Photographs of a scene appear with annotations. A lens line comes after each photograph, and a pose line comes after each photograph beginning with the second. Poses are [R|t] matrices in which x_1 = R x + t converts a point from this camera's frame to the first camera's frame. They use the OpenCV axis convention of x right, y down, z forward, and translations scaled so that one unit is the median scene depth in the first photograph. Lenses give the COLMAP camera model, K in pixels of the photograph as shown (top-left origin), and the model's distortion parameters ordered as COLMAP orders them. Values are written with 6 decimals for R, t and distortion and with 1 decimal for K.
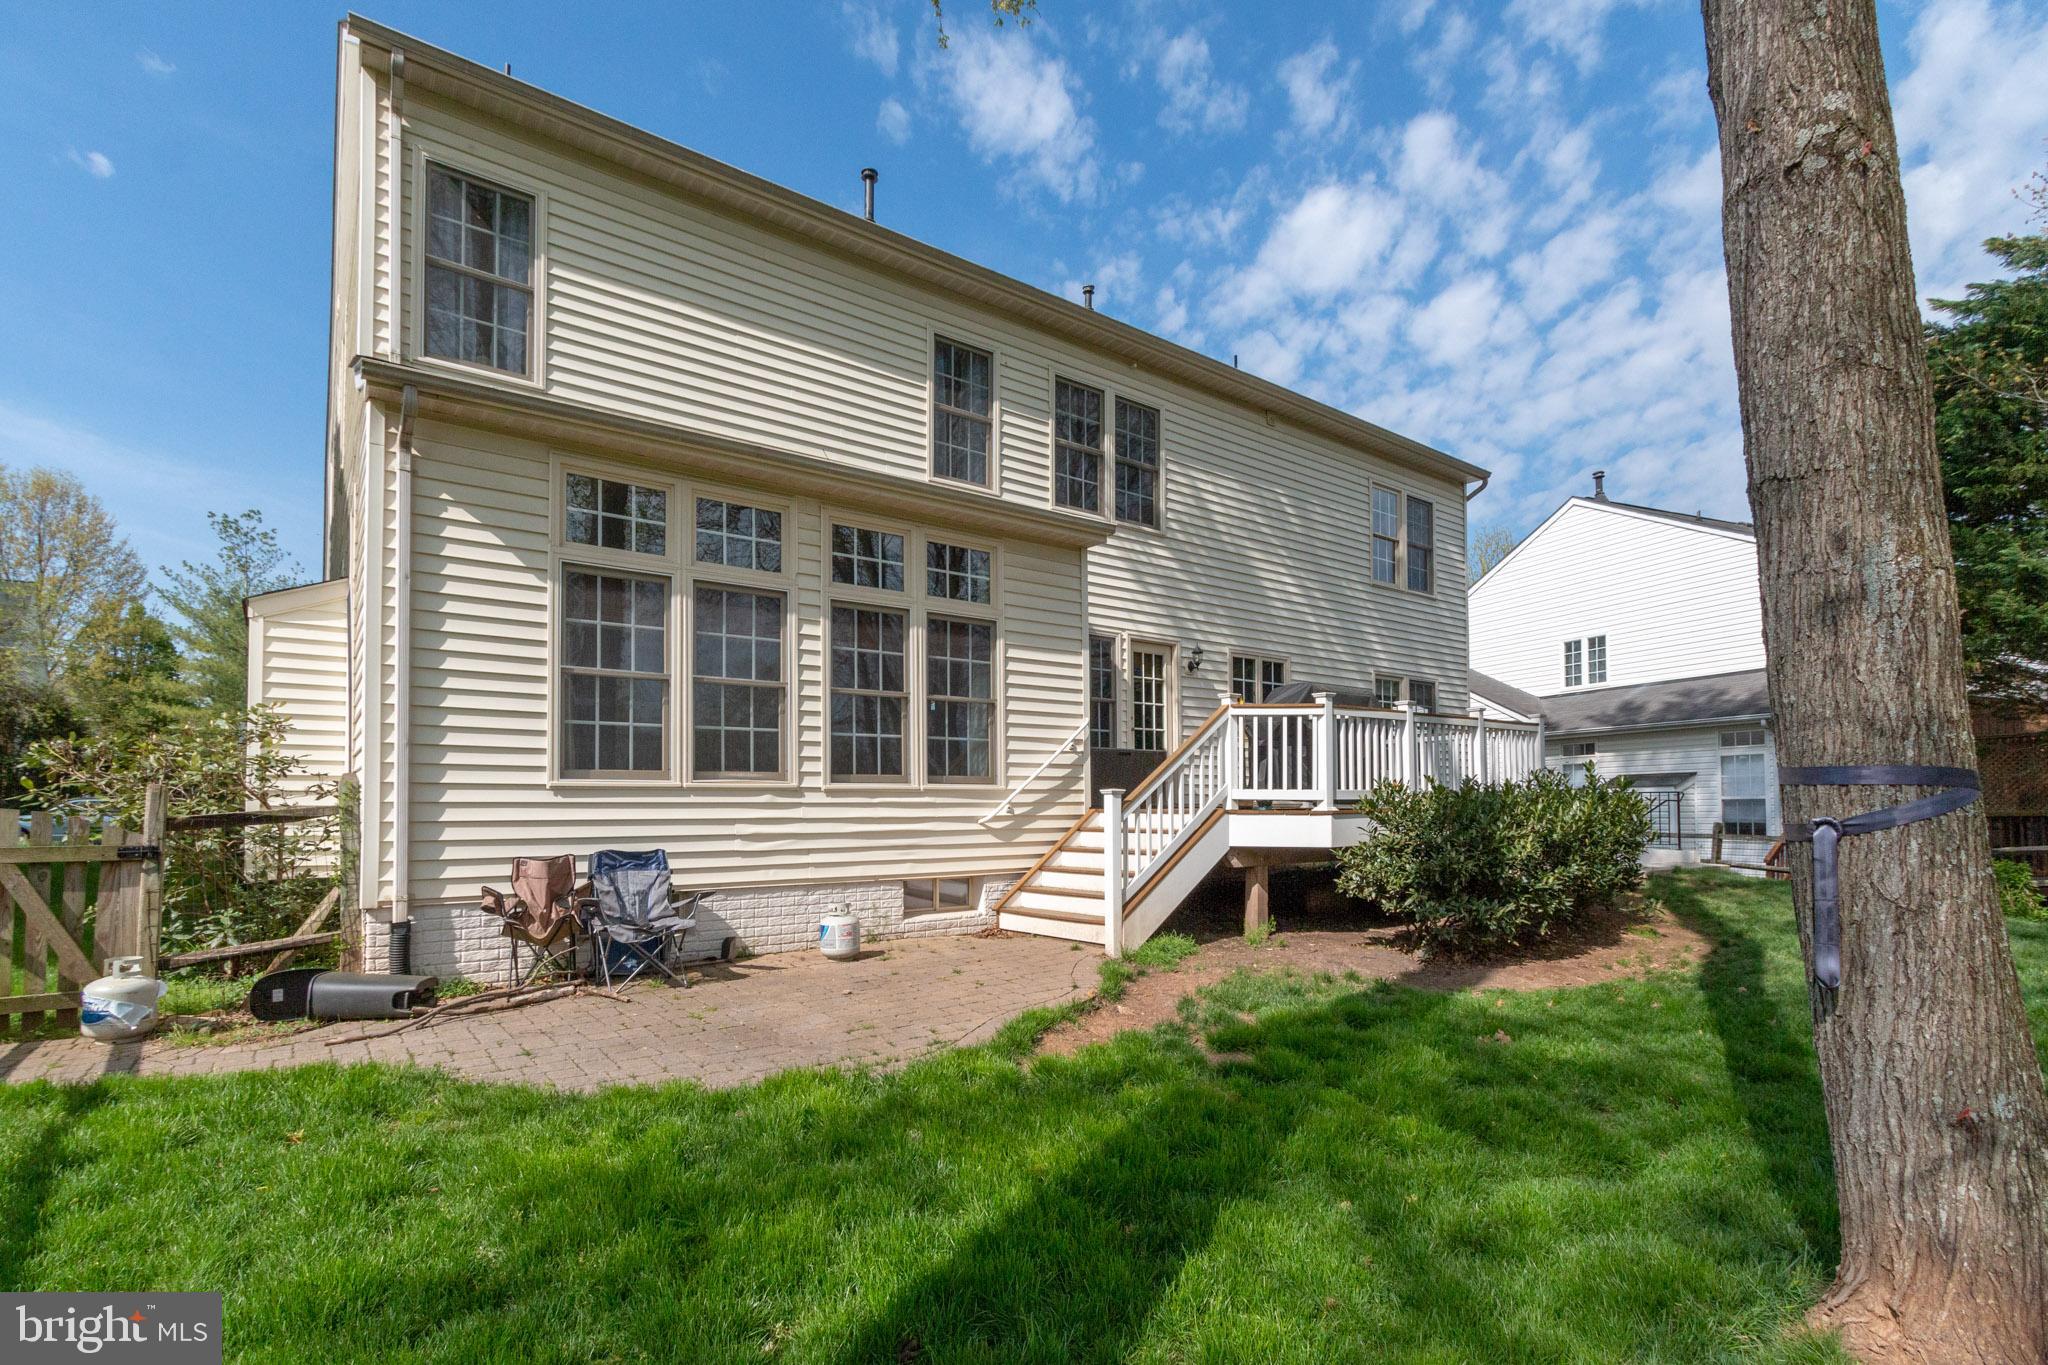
lens RADIAL K [[919.6, 0, 1025.2], [0, 919.6, 779.2], [0, 0, 1]] dist [0.000743, -0.000093]
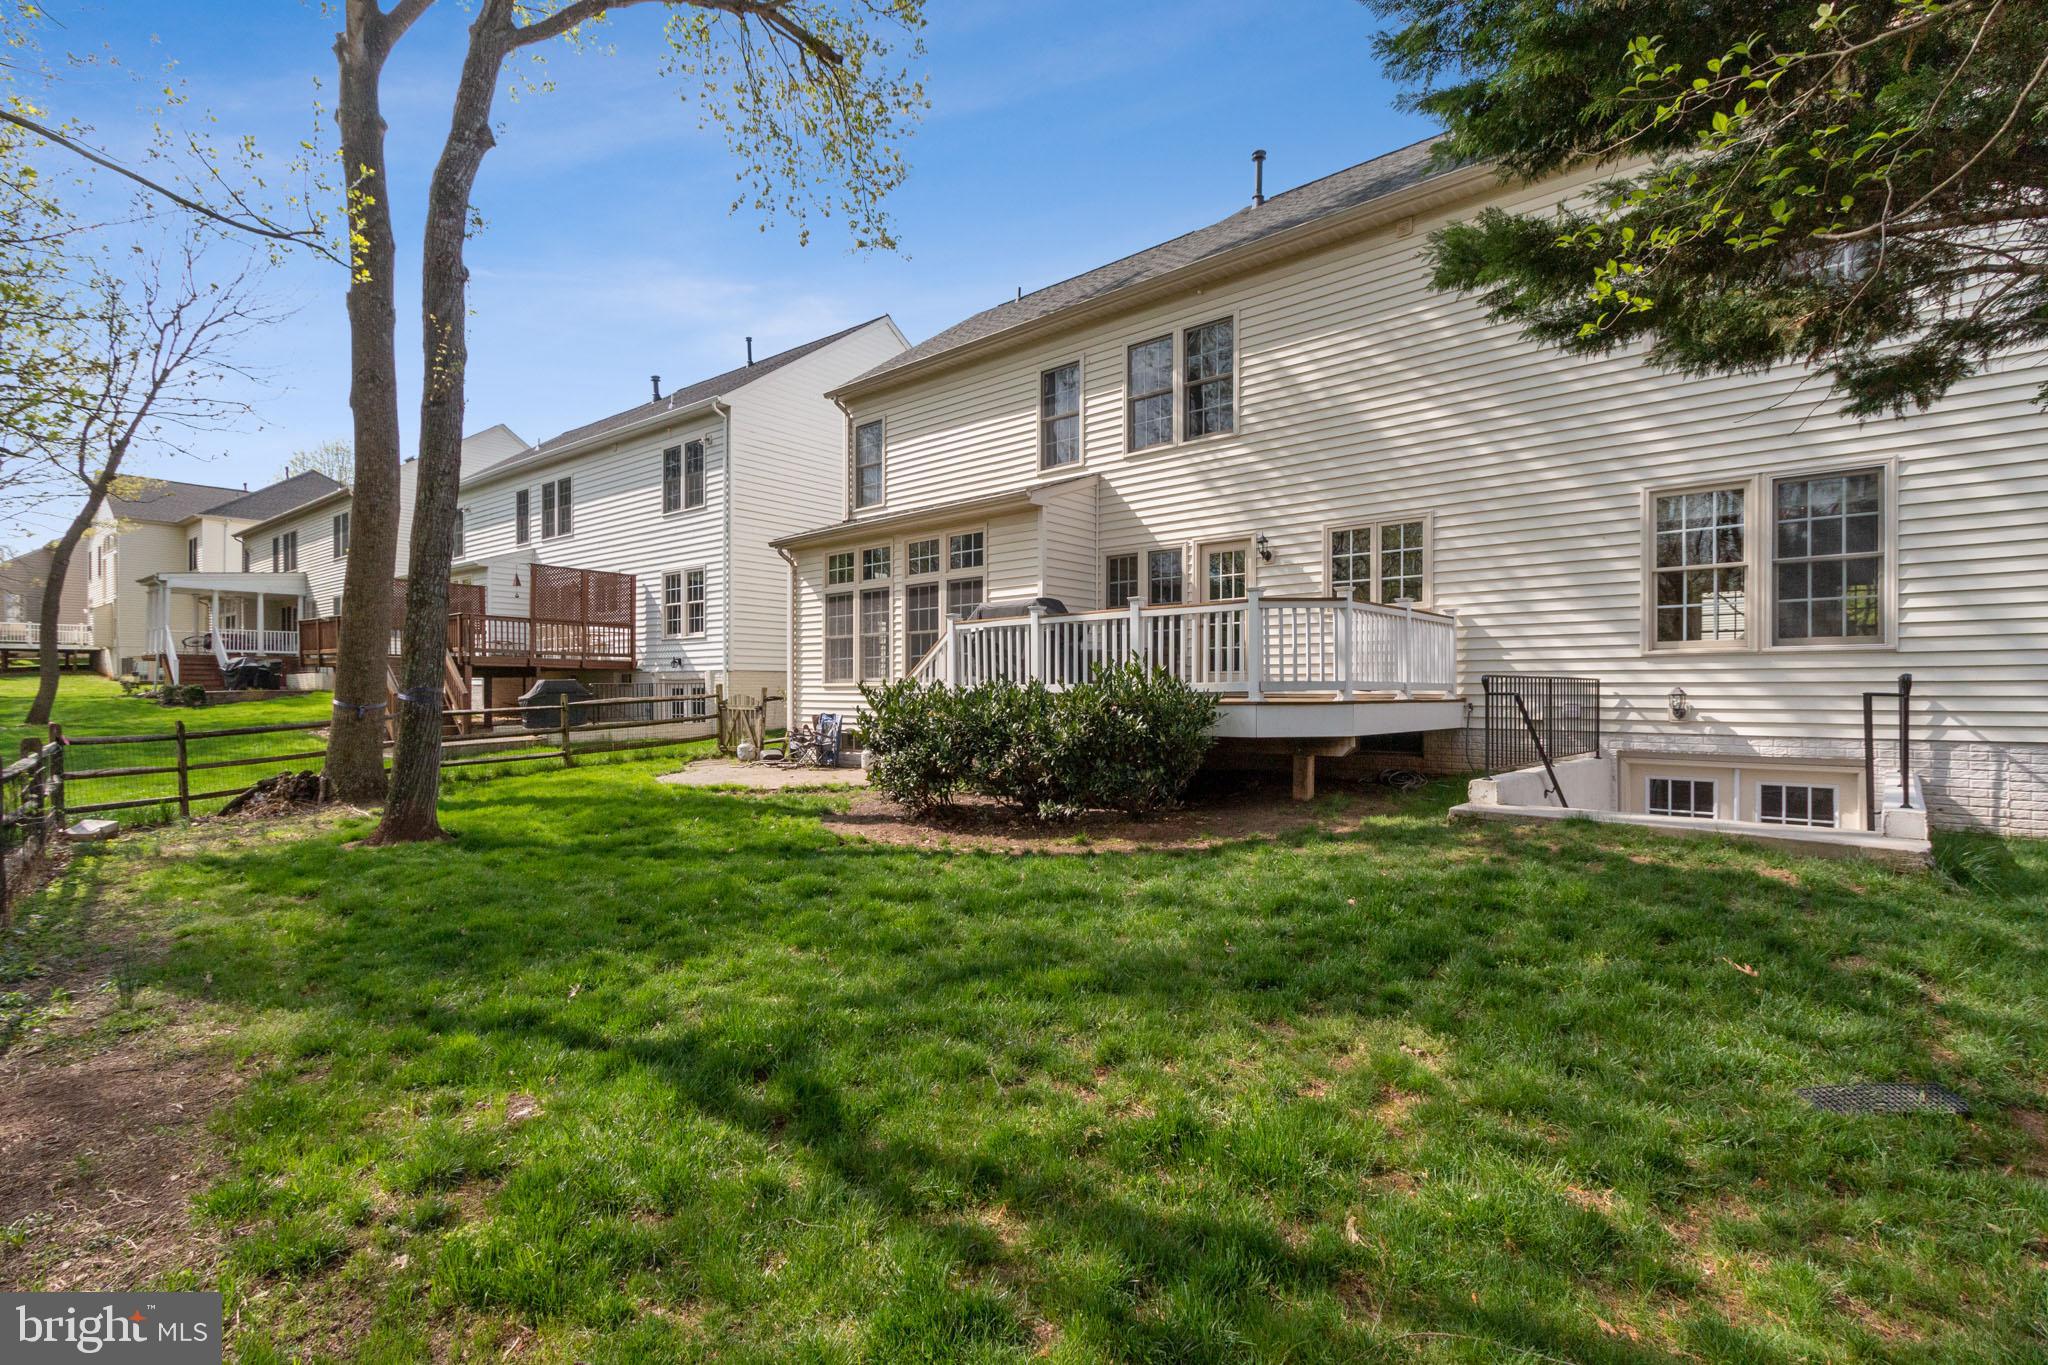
lens RADIAL K [[943.2, 0, 1027.1], [0, 943.2, 702.1], [0, 0, 1]] dist [0.002486, -0.000416]
pose [[0.221461, 0.001946, -0.975167, 1.578734], [0.016542, 0.999847, 0.005752, 0.033423], [0.975029, -0.017406, 0.221395, 0.746985]]
